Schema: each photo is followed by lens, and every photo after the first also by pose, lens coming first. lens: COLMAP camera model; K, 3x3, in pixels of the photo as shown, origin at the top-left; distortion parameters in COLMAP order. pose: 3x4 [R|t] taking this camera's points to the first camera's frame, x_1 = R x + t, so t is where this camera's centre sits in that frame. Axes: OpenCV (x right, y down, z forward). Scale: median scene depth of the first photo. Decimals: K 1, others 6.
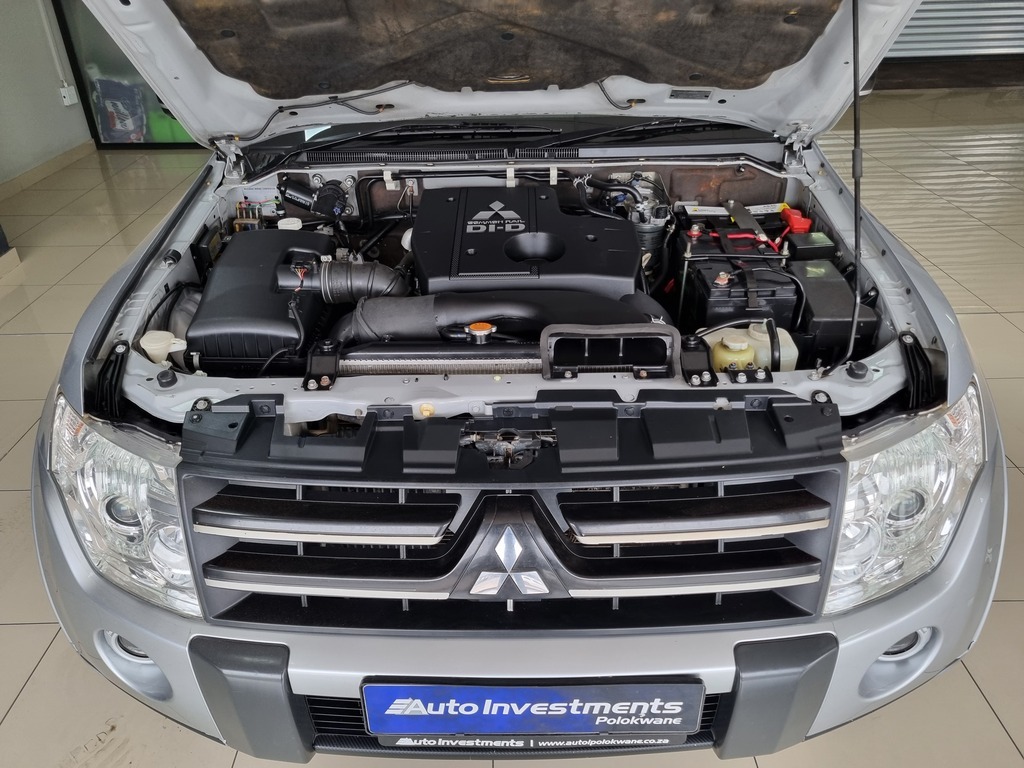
lens RADIAL K [[771.1, 0, 512.0], [0, 771.1, 384.0], [0, 0, 1]] dist [0.035479, -0.011094]
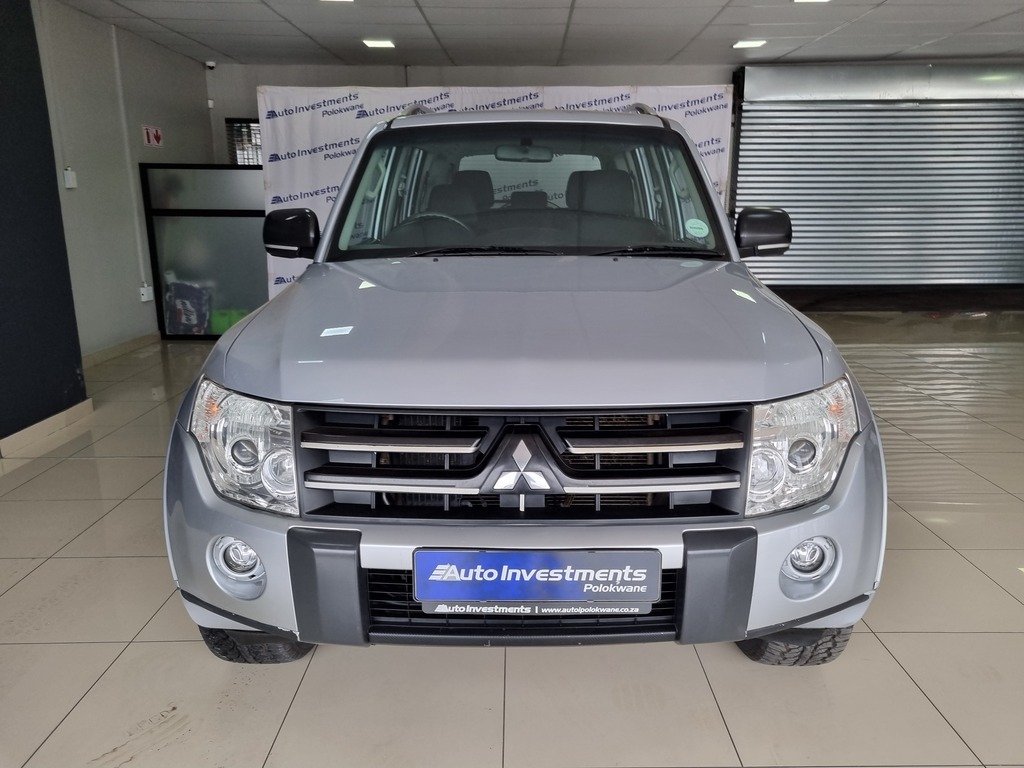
lens RADIAL K [[789.9, 0, 534.1], [0, 789.9, 384.5], [0, 0, 1]] dist [0.047619, -0.003285]
pose [[0.999825, 0.014132, 0.012284, -0.001116], [-0.009602, 0.950164, -0.311603, 0.530752], [-0.016075, 0.311431, 0.950133, -0.429298]]
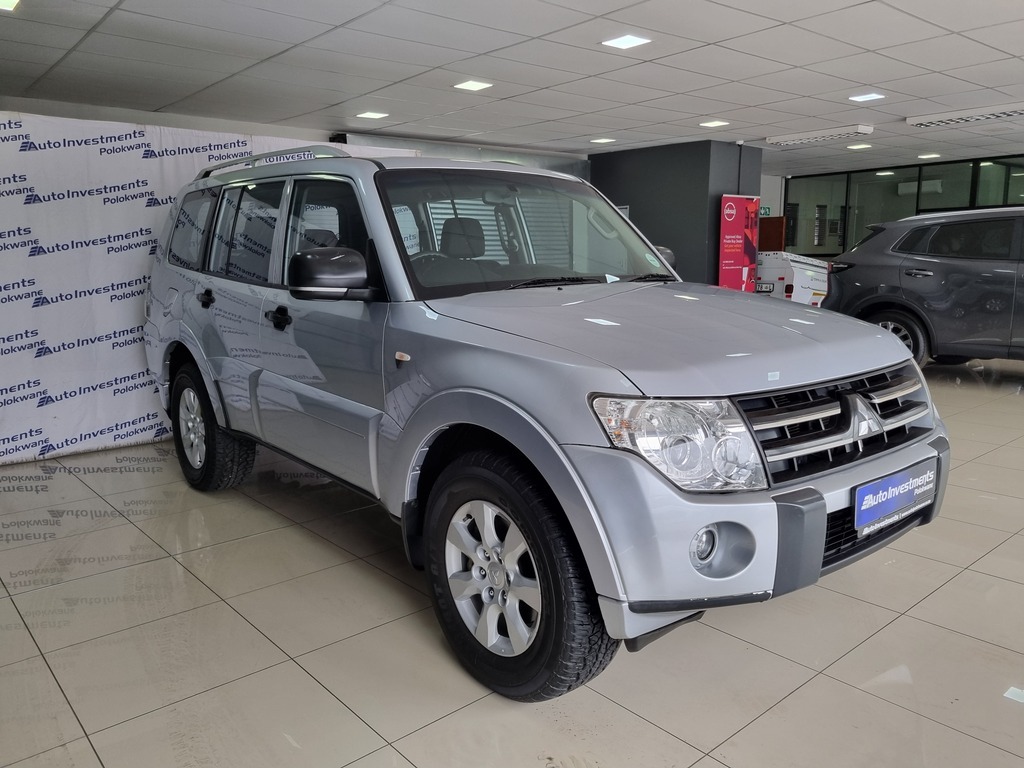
lens RADIAL K [[771.1, 0, 512.0], [0, 771.1, 384.0], [0, 0, 1]] dist [0.035479, -0.011094]
pose [[0.766559, -0.097788, 0.634685, -1.889996], [0.332454, 0.906015, -0.261938, 0.364102], [-0.549419, 0.411795, 0.727024, 0.019662]]
